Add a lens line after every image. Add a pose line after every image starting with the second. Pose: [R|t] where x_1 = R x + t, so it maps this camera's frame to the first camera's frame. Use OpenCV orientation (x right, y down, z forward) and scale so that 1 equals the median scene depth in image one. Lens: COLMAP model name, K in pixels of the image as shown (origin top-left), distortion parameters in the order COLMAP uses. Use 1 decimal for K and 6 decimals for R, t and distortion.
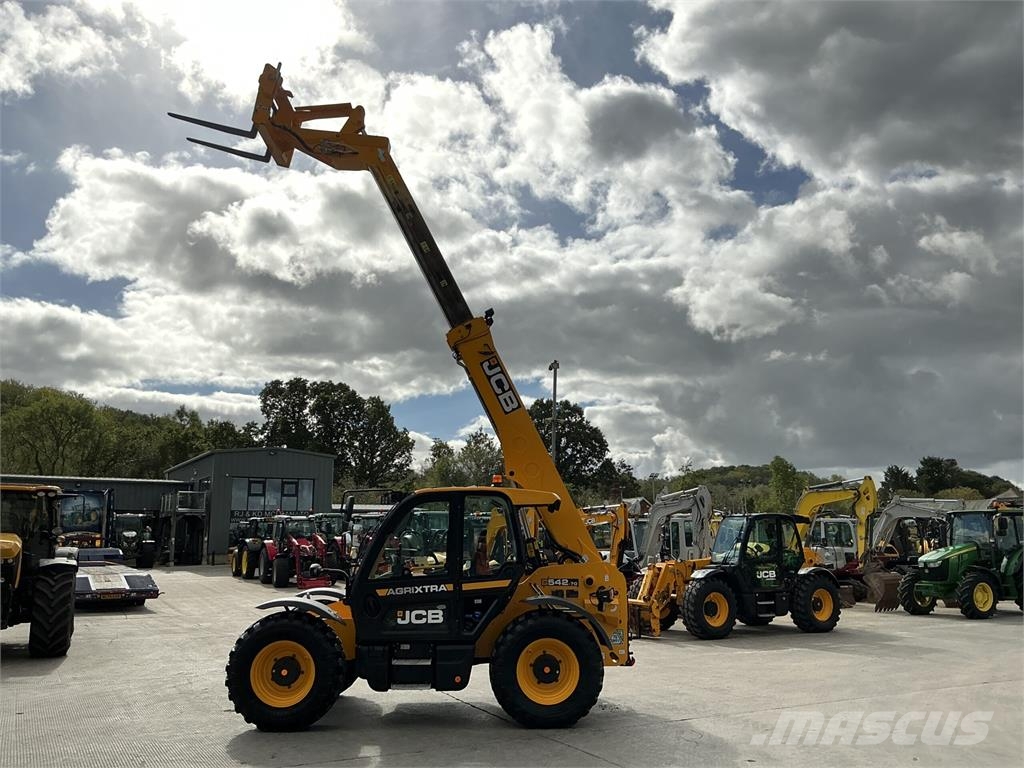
lens RADIAL K [[844.1, 0, 512.0], [0, 844.1, 384.0], [0, 0, 1]] dist [0.179410, -0.389242]
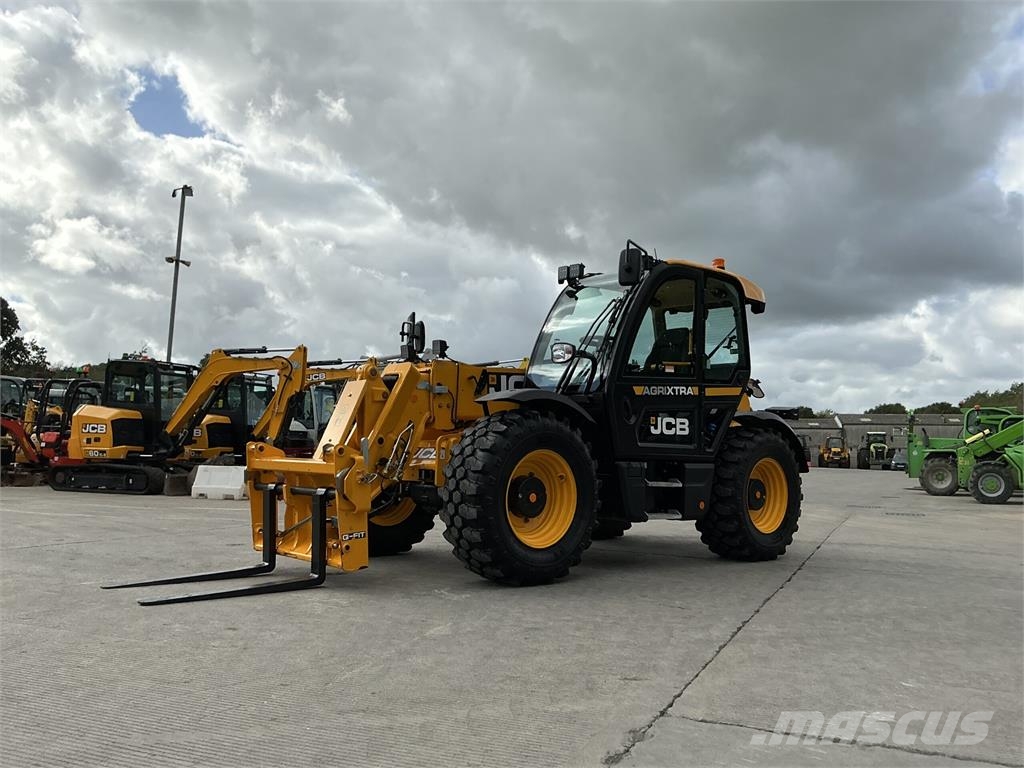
lens RADIAL K [[865.3, 0, 517.4], [0, 865.3, 386.5], [0, 0, 1]] dist [0.141868, -0.293507]
pose [[0.769131, 0.071623, 0.635065, -0.176571], [-0.142229, 0.987963, 0.060831, 0.053932], [-0.623064, -0.137111, 0.770060, 0.128945]]
